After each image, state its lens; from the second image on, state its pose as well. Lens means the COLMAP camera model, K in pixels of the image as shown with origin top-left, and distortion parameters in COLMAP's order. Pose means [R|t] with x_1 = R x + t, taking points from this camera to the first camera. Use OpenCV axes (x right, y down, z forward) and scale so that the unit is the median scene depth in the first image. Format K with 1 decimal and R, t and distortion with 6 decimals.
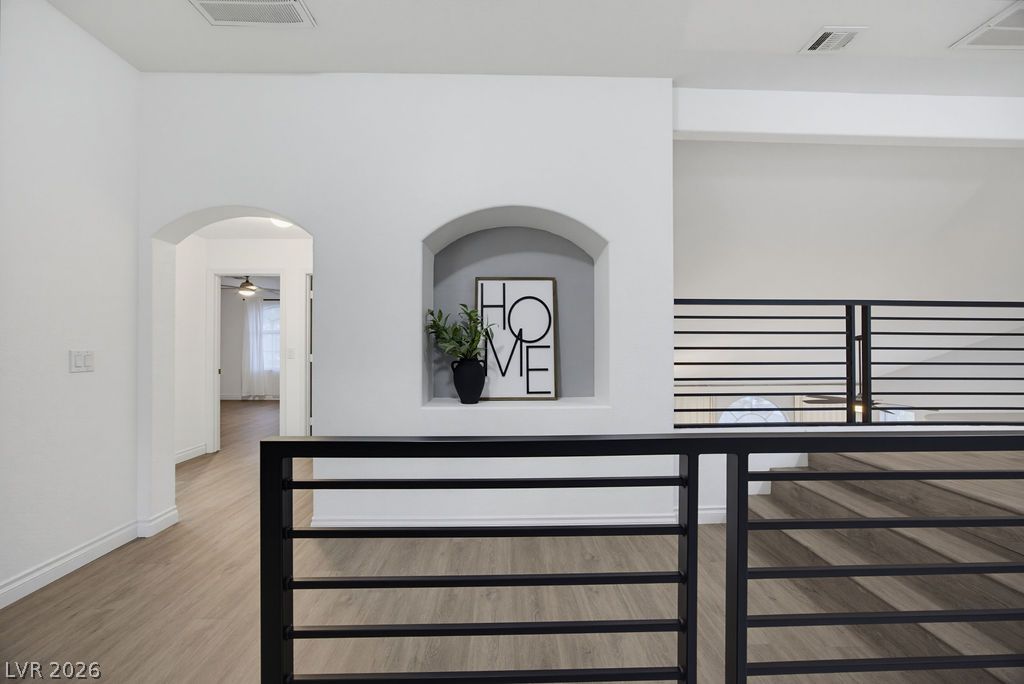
lens RADIAL K [[394.0, 0, 517.3], [0, 394.0, 350.8], [0, 0, 1]] dist [-0.016893, 0.001300]
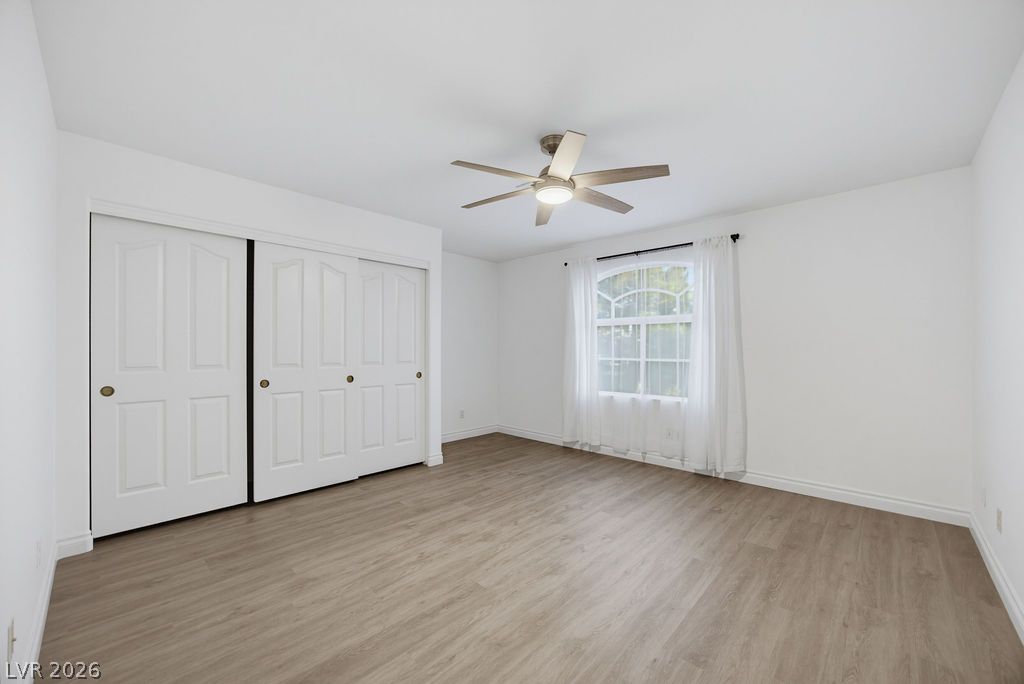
lens RADIAL K [[394.0, 0, 513.7], [0, 394.0, 343.8], [0, 0, 1]] dist [-0.016893, 0.001300]
pose [[0.714296, -0.001560, -0.699842, -0.363337], [-0.002922, 0.999982, -0.005211, -0.018020], [0.699838, 0.005768, 0.714279, 0.549794]]
